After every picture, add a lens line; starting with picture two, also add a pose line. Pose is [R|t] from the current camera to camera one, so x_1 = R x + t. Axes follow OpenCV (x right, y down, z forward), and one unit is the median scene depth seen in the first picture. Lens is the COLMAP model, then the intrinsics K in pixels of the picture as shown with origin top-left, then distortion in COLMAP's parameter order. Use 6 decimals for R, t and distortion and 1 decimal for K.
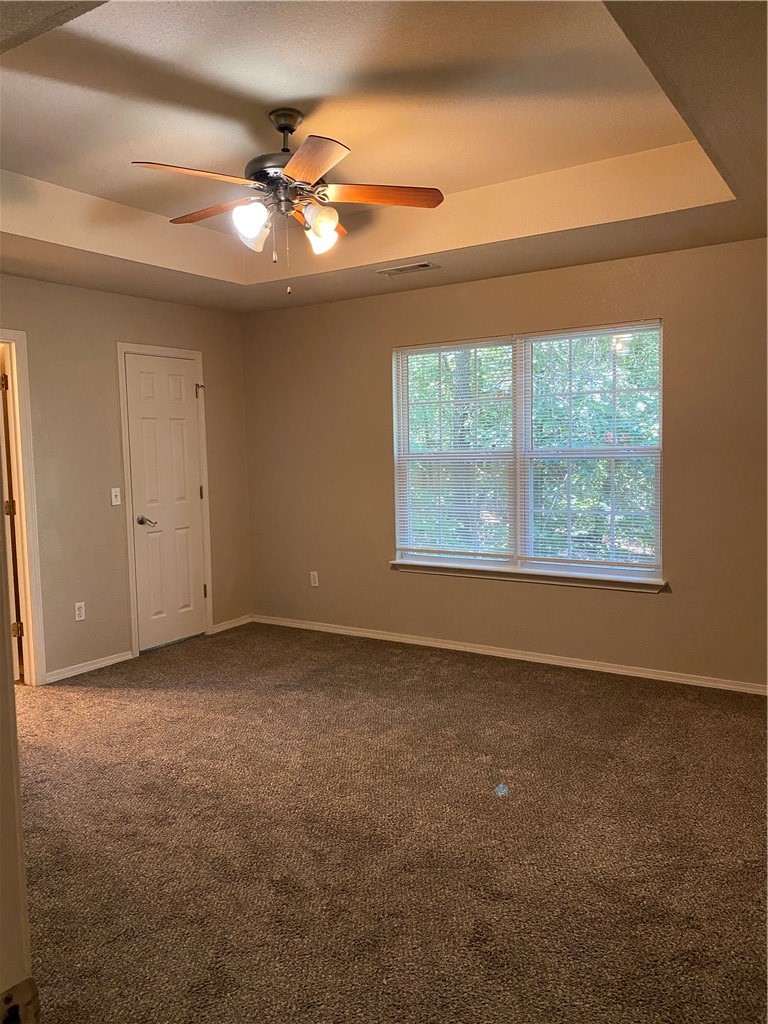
lens RADIAL K [[774.3, 0, 387.2], [0, 774.3, 511.6], [0, 0, 1]] dist [0.045725, -0.016424]
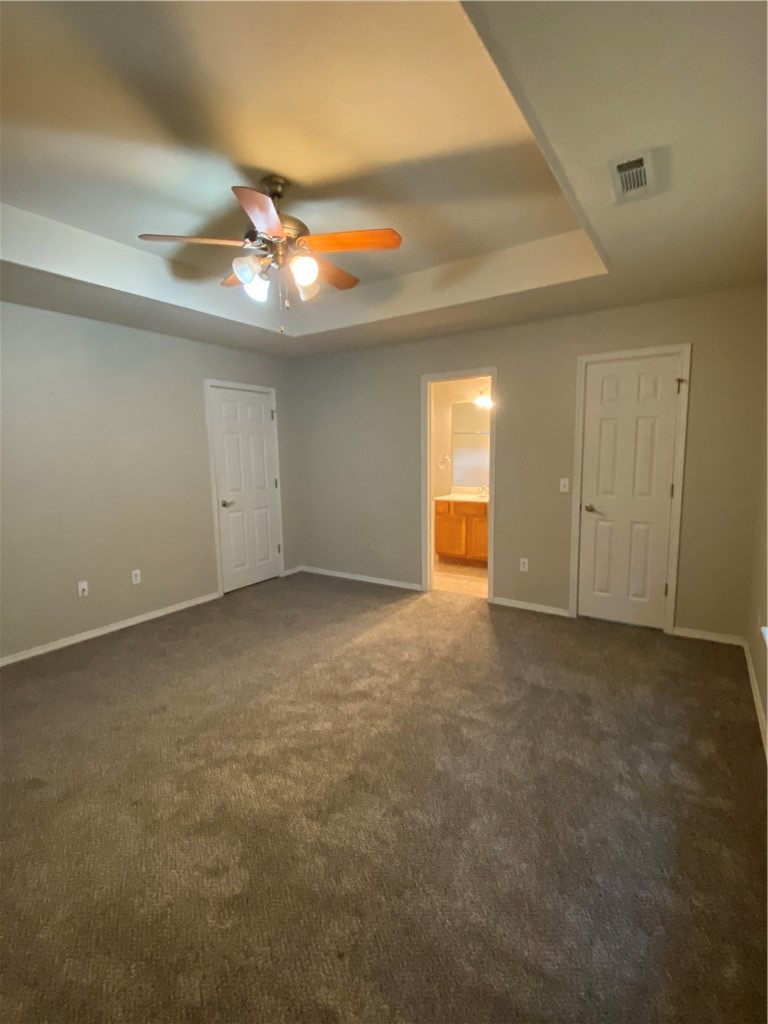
lens RADIAL K [[484.9, 0, 388.5], [0, 484.9, 517.0], [0, 0, 1]] dist [0.003290, -0.000167]
pose [[-0.014728, 0.161311, -0.986794, 0.656852], [-0.069096, 0.984377, 0.161947, -0.116526], [0.997501, 0.070569, -0.003352, 1.124312]]
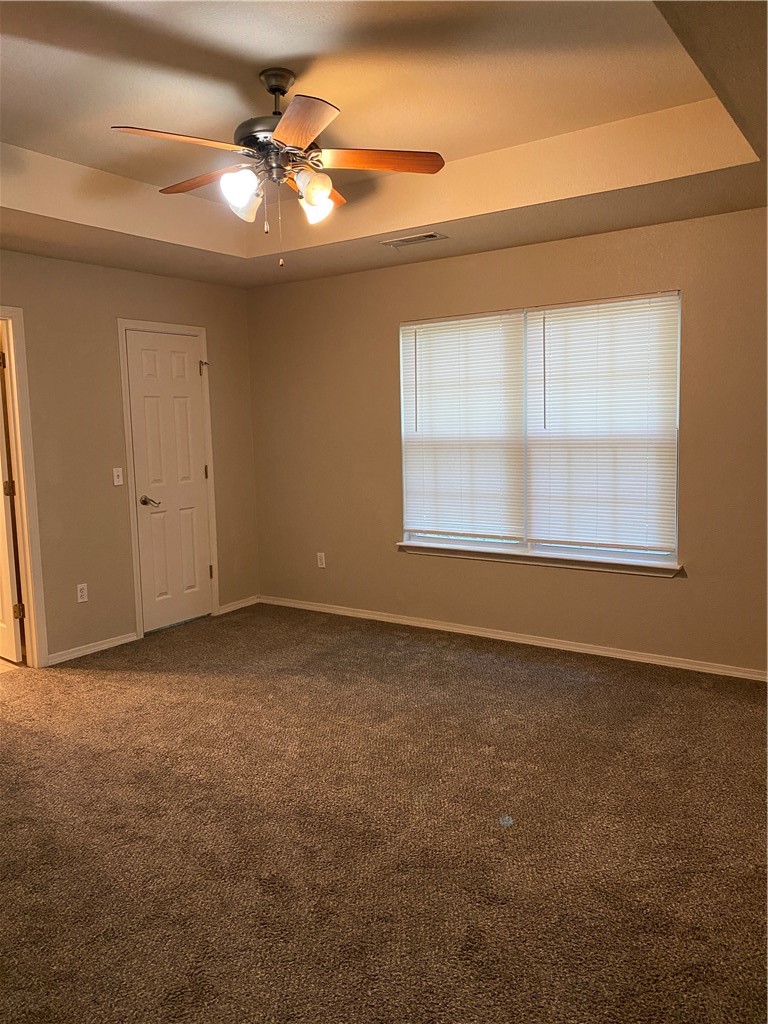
lens RADIAL K [[774.3, 0, 384.6], [0, 774.3, 509.0], [0, 0, 1]] dist [0.045725, -0.016424]
pose [[0.999584, 0.001578, -0.028806, 0.025885], [-0.000781, 0.999618, 0.027628, -0.008872], [0.028838, -0.027594, 0.999203, 0.039552]]
